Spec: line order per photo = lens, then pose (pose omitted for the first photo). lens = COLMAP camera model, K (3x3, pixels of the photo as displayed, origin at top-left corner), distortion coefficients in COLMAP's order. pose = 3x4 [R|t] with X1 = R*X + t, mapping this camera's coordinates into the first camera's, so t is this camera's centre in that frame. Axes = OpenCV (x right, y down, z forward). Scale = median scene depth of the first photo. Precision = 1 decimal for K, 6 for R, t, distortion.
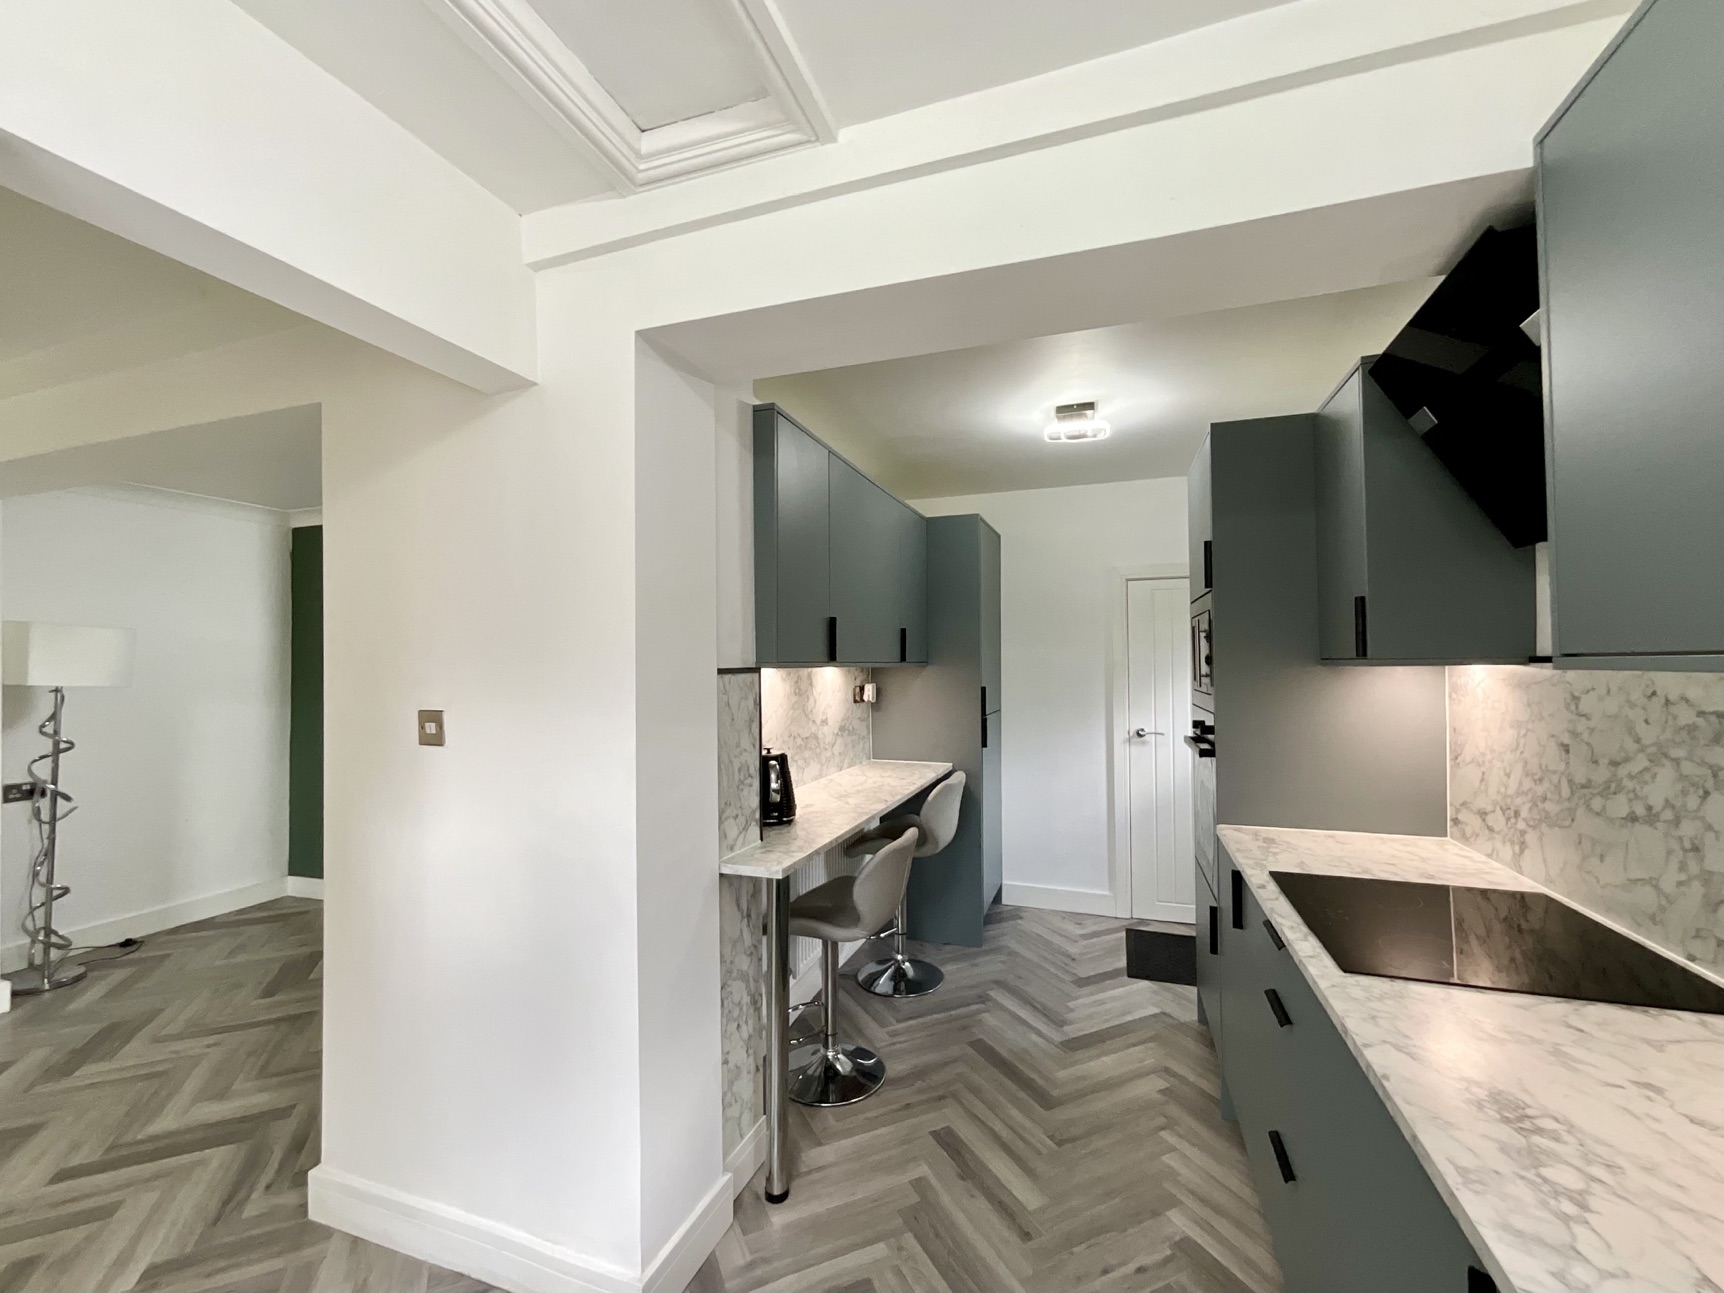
lens RADIAL K [[727.5, 0, 854.6], [0, 727.5, 647.6], [0, 0, 1]] dist [0.002620, 0.000019]
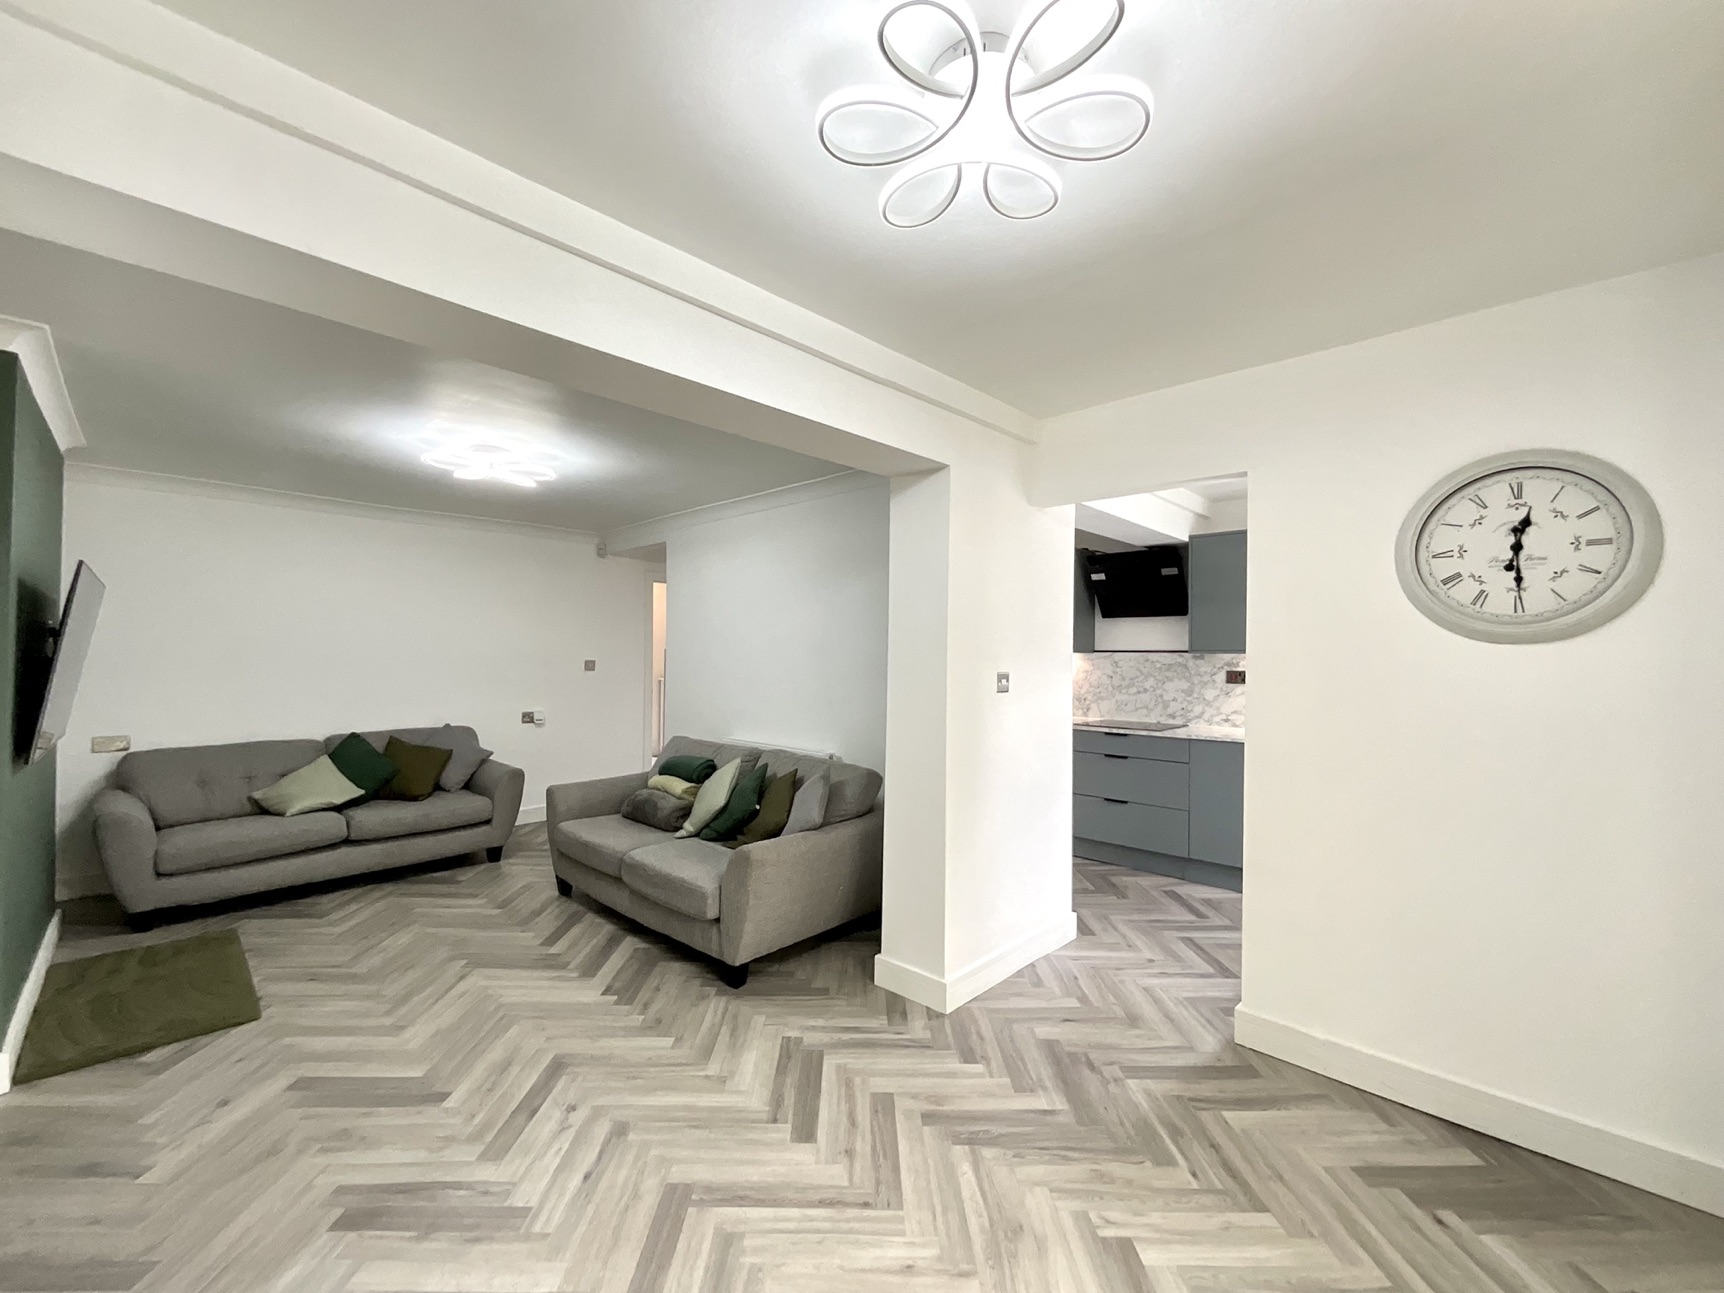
lens RADIAL K [[701.0, 0, 859.9], [0, 701.0, 651.3], [0, 0, 1]] dist [-0.004047, 0.001840]
pose [[0.407287, 0.014151, 0.913191, -1.706559], [-0.030203, 0.999542, -0.002018, 0.037965], [-0.912801, -0.026759, 0.407528, 0.477441]]
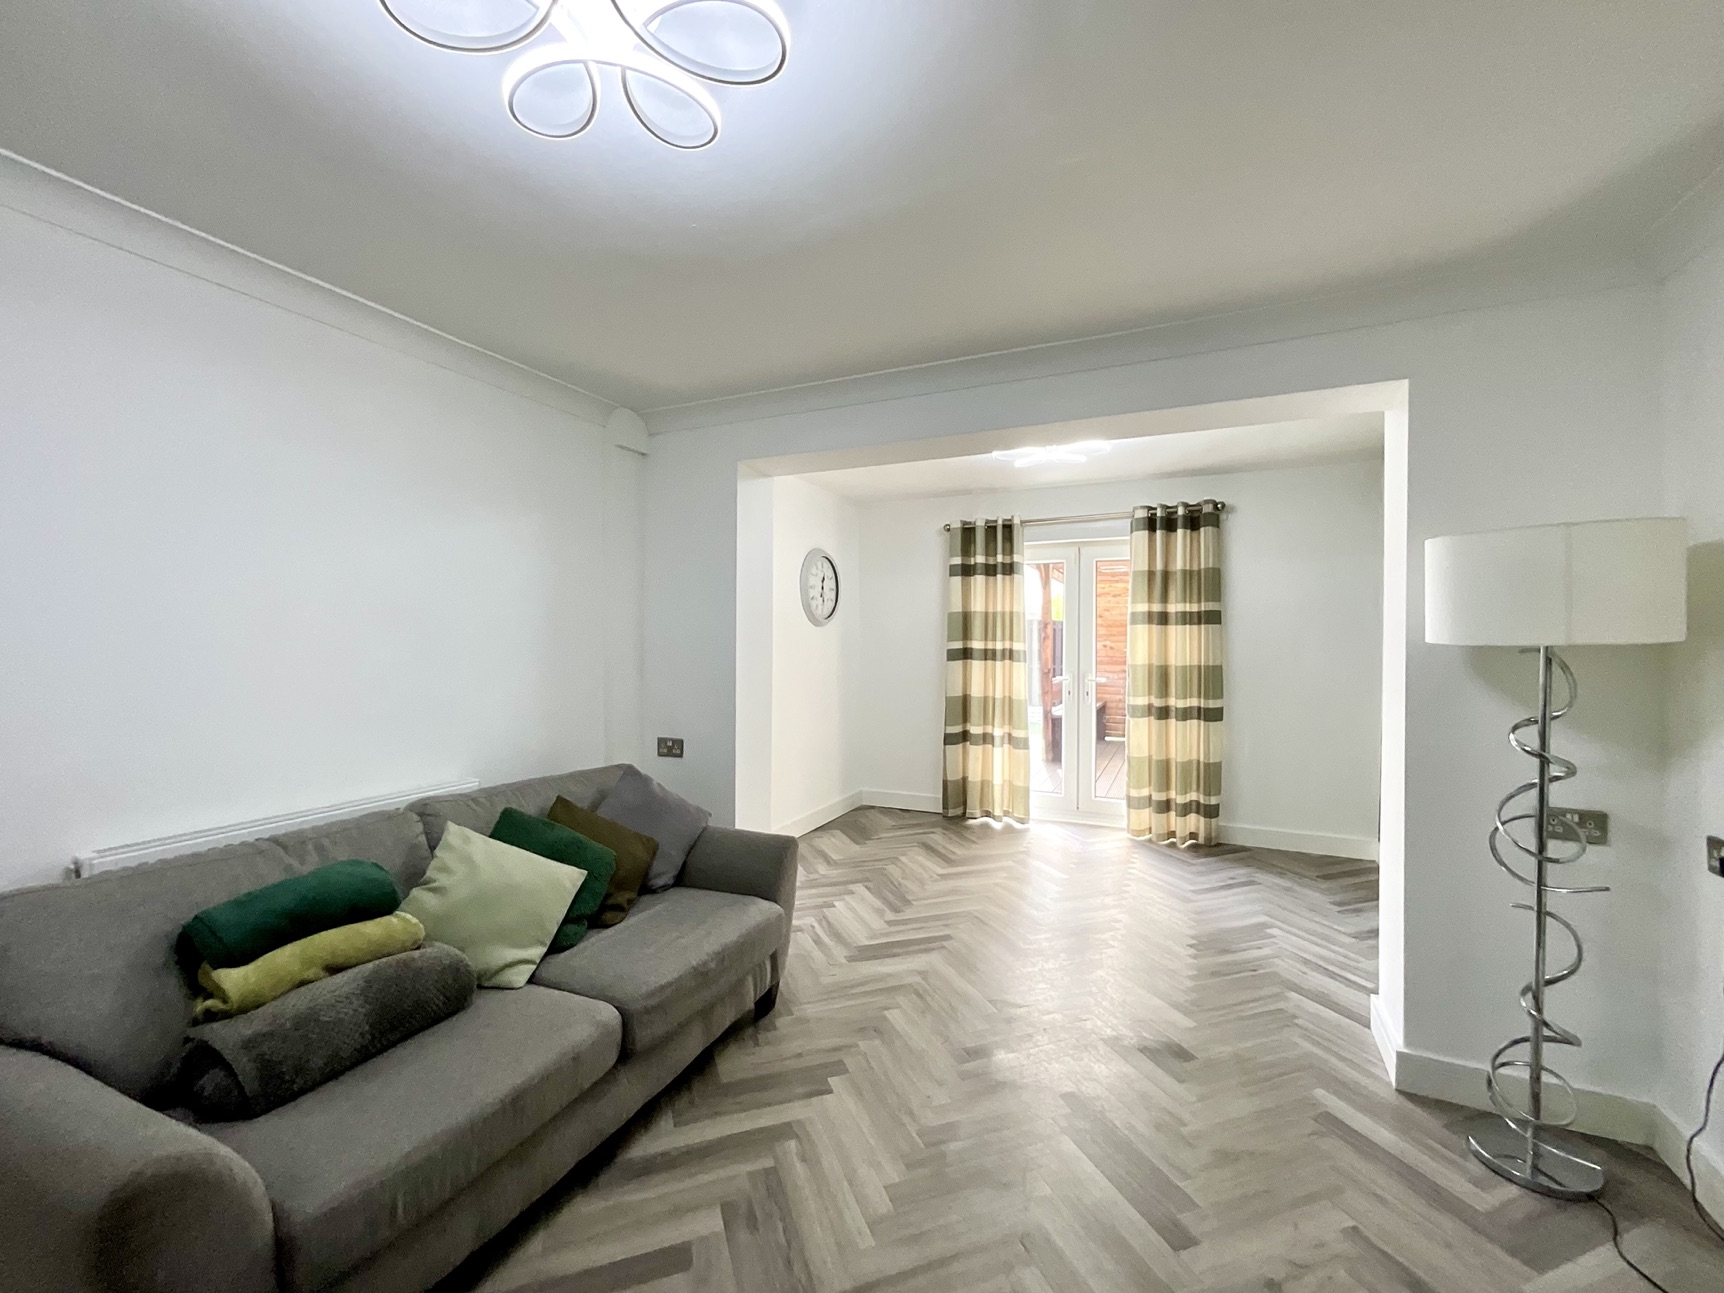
lens RADIAL K [[701.0, 0, 869.0], [0, 701.0, 642.4], [0, 0, 1]] dist [-0.004047, 0.001840]
pose [[-0.996914, 0.005450, 0.078310, -0.897740], [0.004300, 0.999881, -0.014846, 0.084221], [-0.078382, -0.014464, -0.996818, 2.246211]]
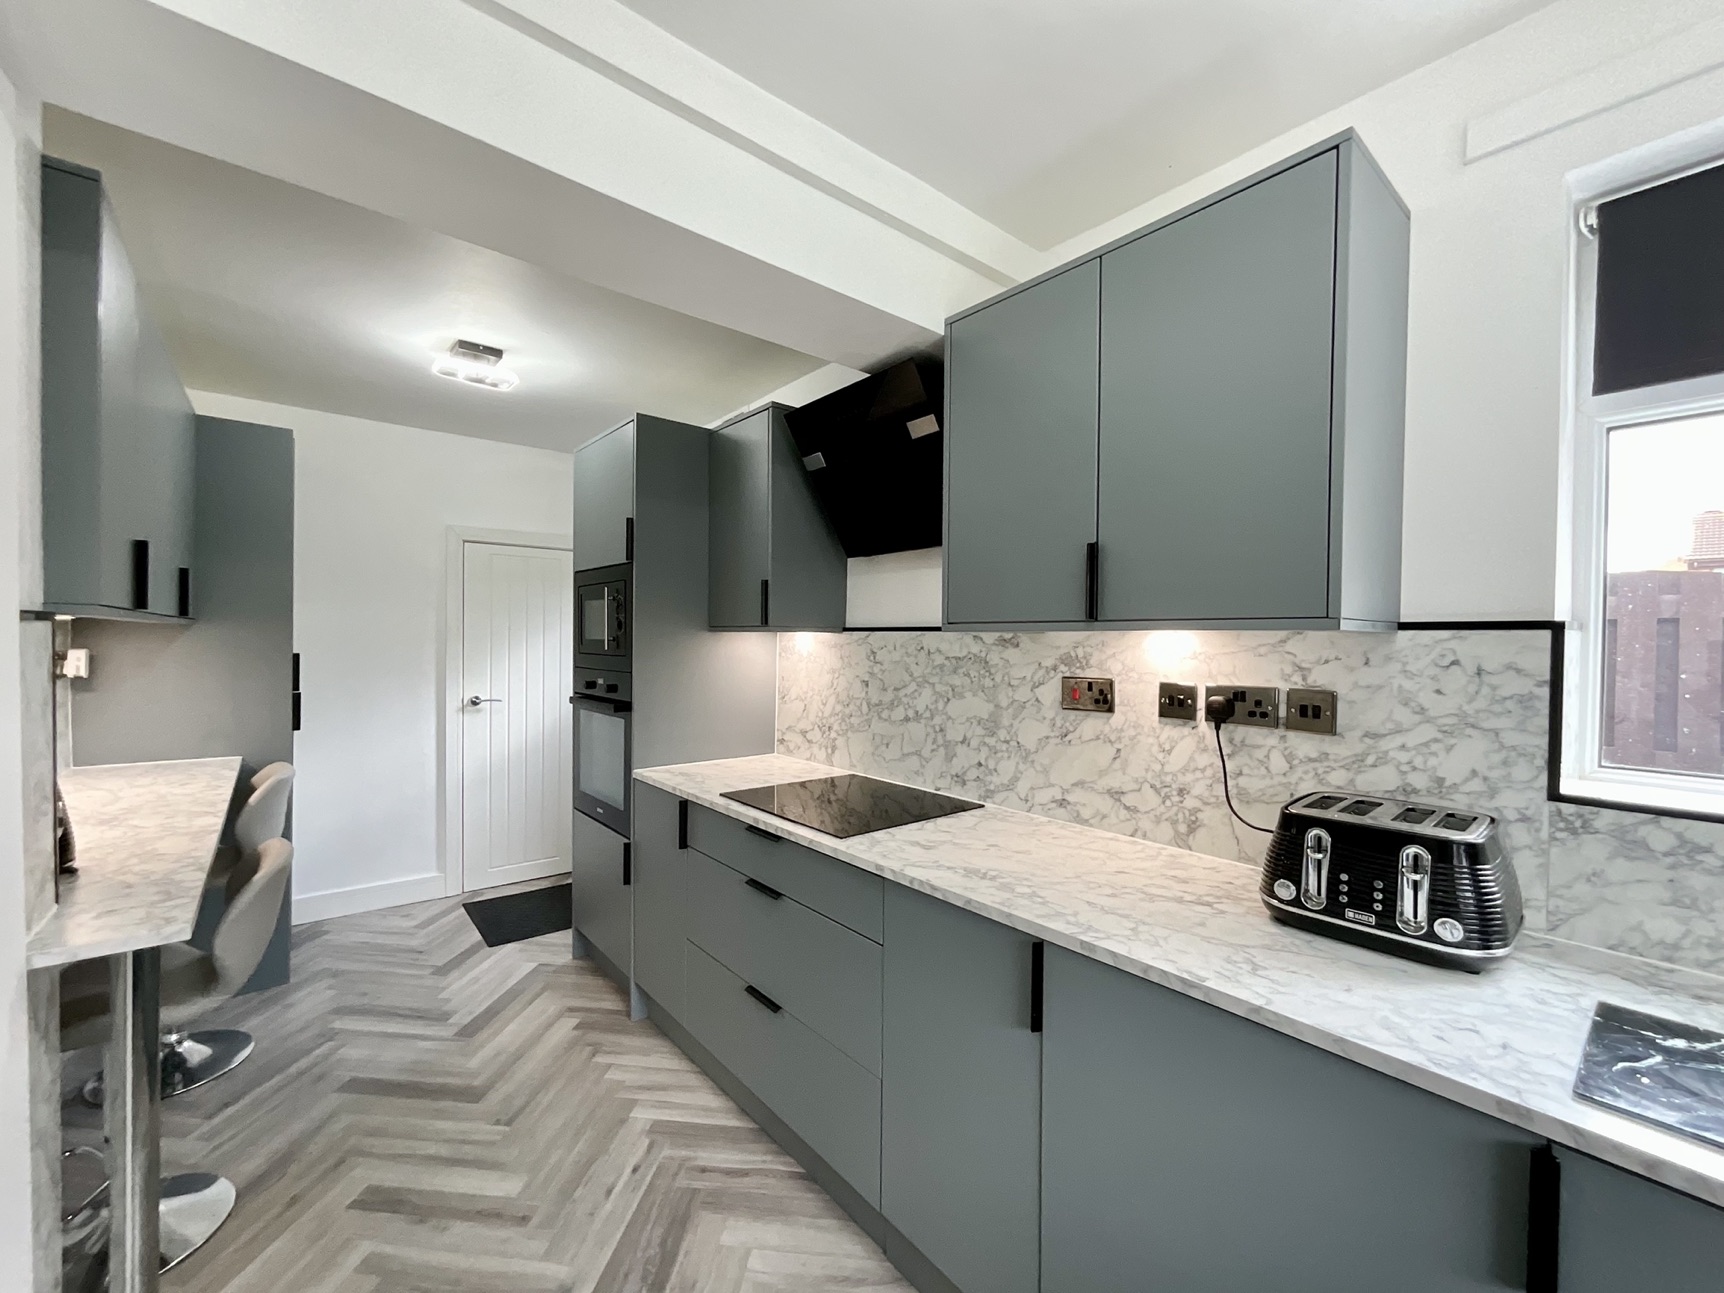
lens RADIAL K [[701.0, 0, 865.6], [0, 701.0, 647.5], [0, 0, 1]] dist [-0.004047, 0.001840]
pose [[0.501998, 0.004603, 0.864857, -0.255266], [-0.035335, 0.999260, 0.015192, 0.021788], [-0.864147, -0.038186, 0.501789, 0.138737]]
